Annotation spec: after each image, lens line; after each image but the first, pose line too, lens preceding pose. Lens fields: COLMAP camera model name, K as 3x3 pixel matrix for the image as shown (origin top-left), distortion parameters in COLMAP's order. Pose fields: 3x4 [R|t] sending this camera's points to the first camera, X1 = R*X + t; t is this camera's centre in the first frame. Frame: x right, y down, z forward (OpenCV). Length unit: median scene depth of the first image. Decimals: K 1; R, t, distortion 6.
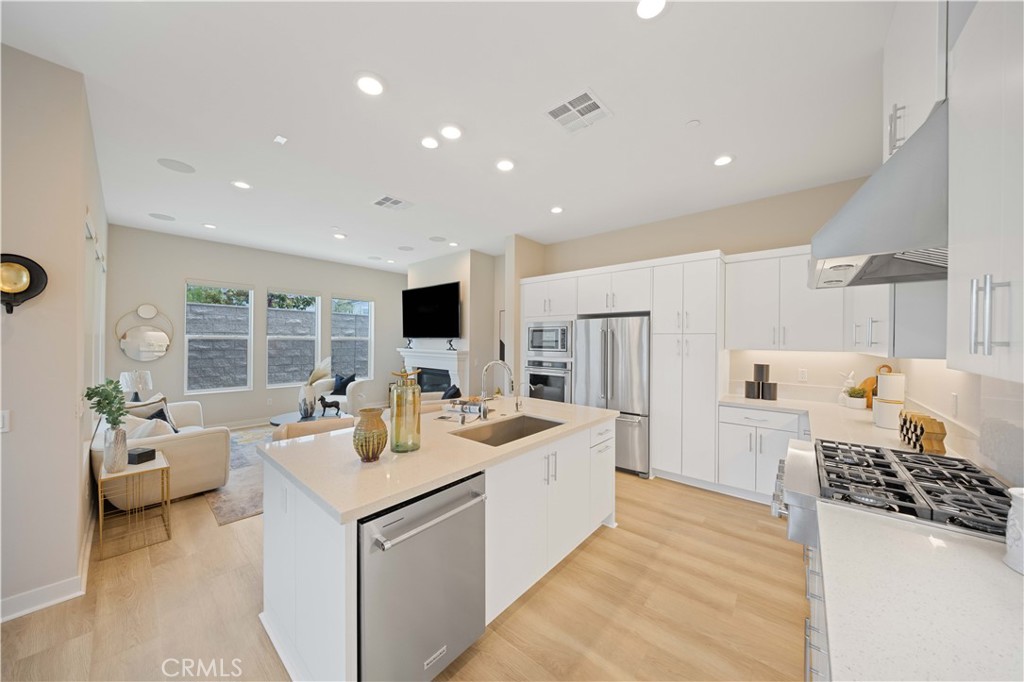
lens RADIAL K [[340.9, 0, 512.5], [0, 340.9, 340.1], [0, 0, 1]] dist [-0.017944, -0.000167]
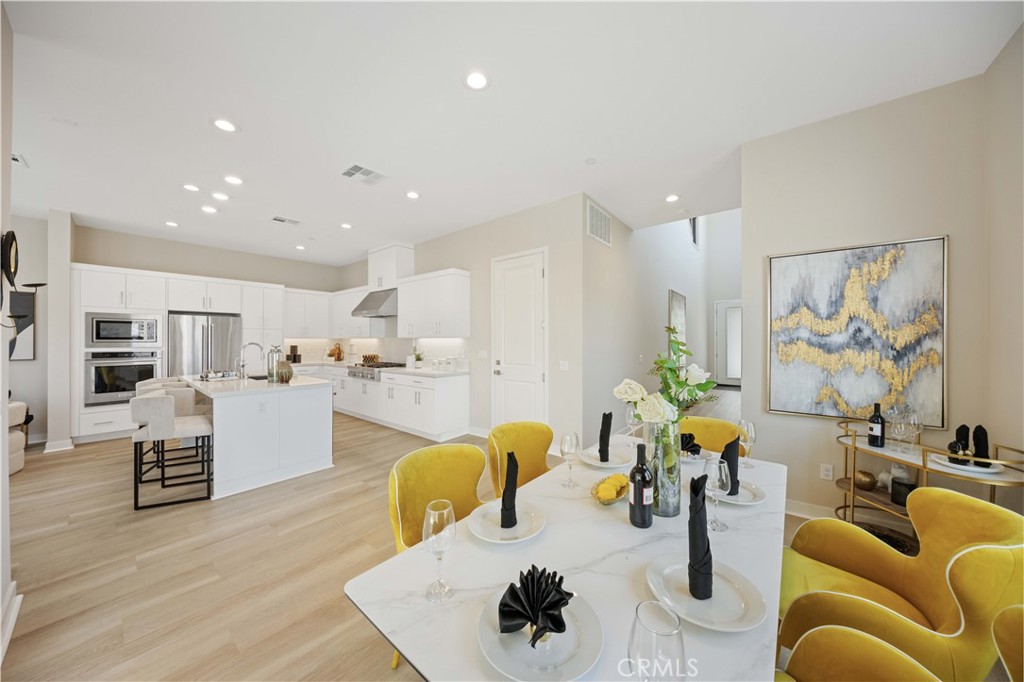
lens RADIAL K [[335.3, 0, 507.0], [0, 335.3, 339.9], [0, 0, 1]] dist [-0.014915, -0.000031]
pose [[-0.021384, -0.009767, 0.999724, -1.226643], [-0.001894, 0.999951, 0.009729, 0.018082], [-0.999770, -0.001685, -0.021402, -0.198639]]
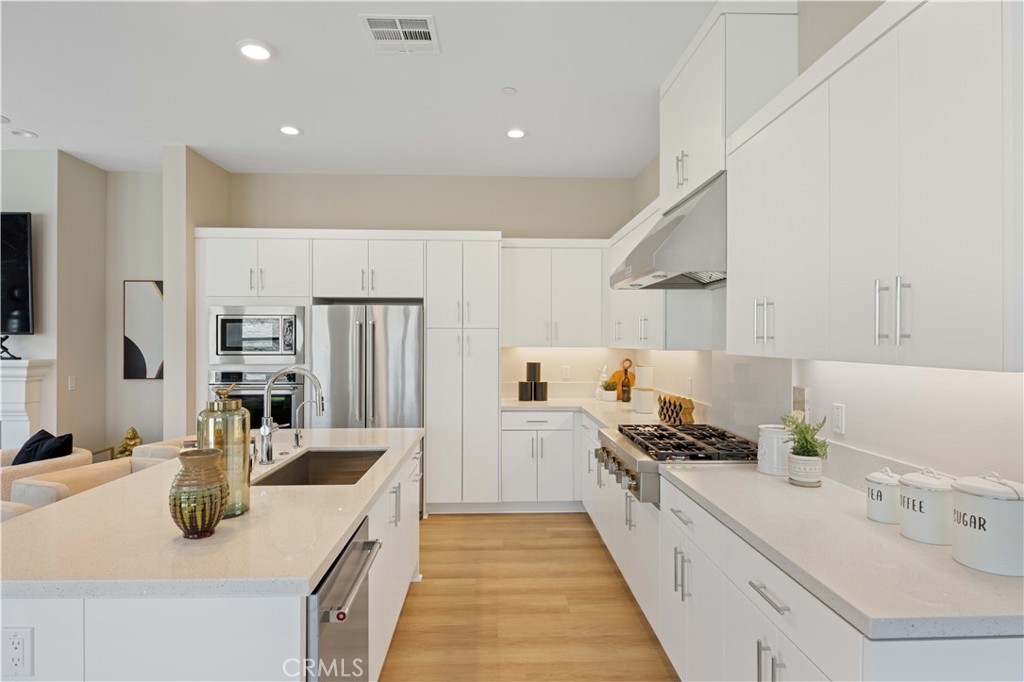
lens RADIAL K [[554.5, 0, 512.0], [0, 554.5, 341.0], [0, 0, 1]] dist [0.029725, -0.000244]
pose [[0.730740, -0.009096, 0.682596, -0.323150], [0.003370, 0.999947, 0.009718, -0.000926], [-0.682648, -0.004802, 0.730732, -0.051846]]
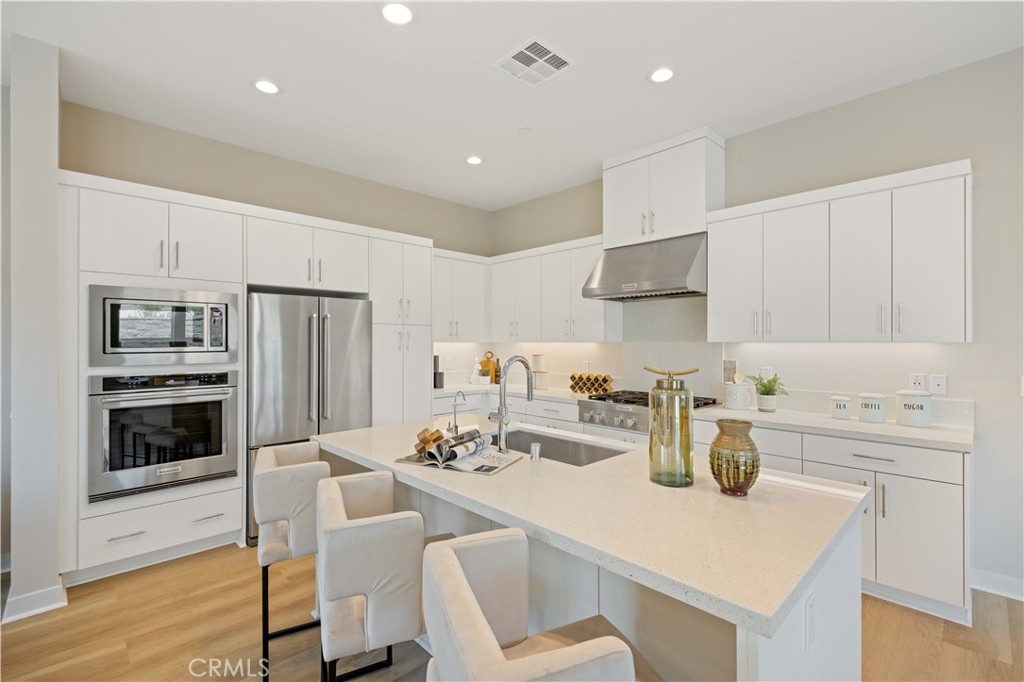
lens RADIAL K [[446.2, 0, 512.0], [0, 446.2, 341.0], [0, 0, 1]] dist [0.016302, -0.000068]
pose [[0.094441, -0.007772, 0.995500, -0.624075], [0.000295, 0.999970, 0.007778, 0.015528], [-0.995530, -0.000441, 0.094440, 0.616776]]
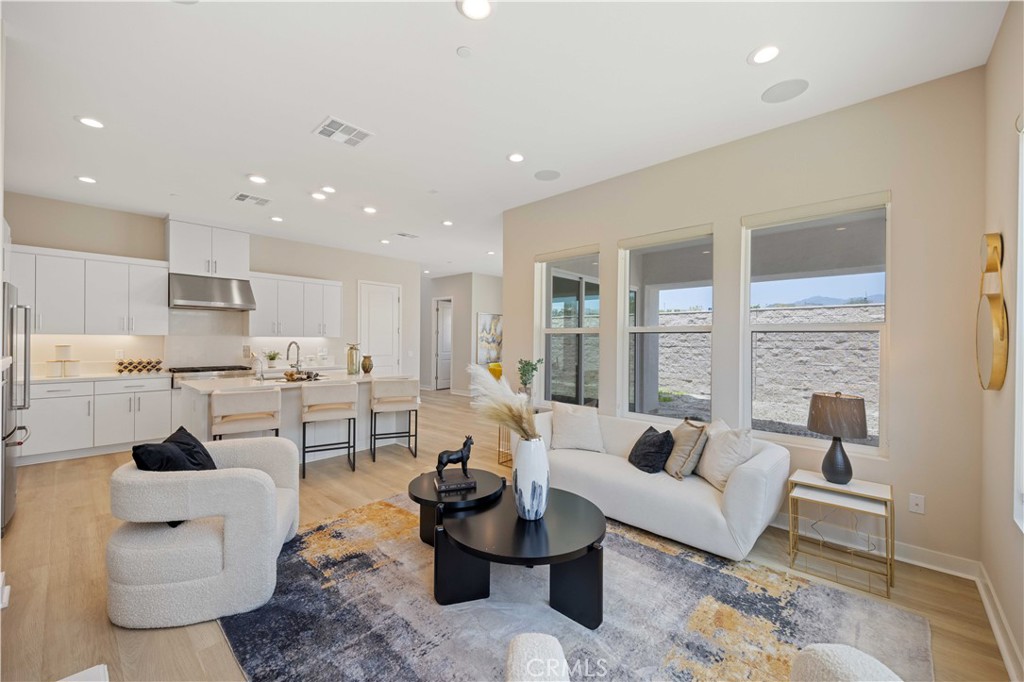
lens RADIAL K [[396.4, 0, 512.0], [0, 396.4, 341.0], [0, 0, 1]] dist [0.022190, 0.000077]
pose [[-0.998860, -0.018364, 0.044055, -0.825324], [-0.018370, 0.999831, 0.000269, 0.024943], [-0.044053, -0.000540, -0.999029, 1.972316]]
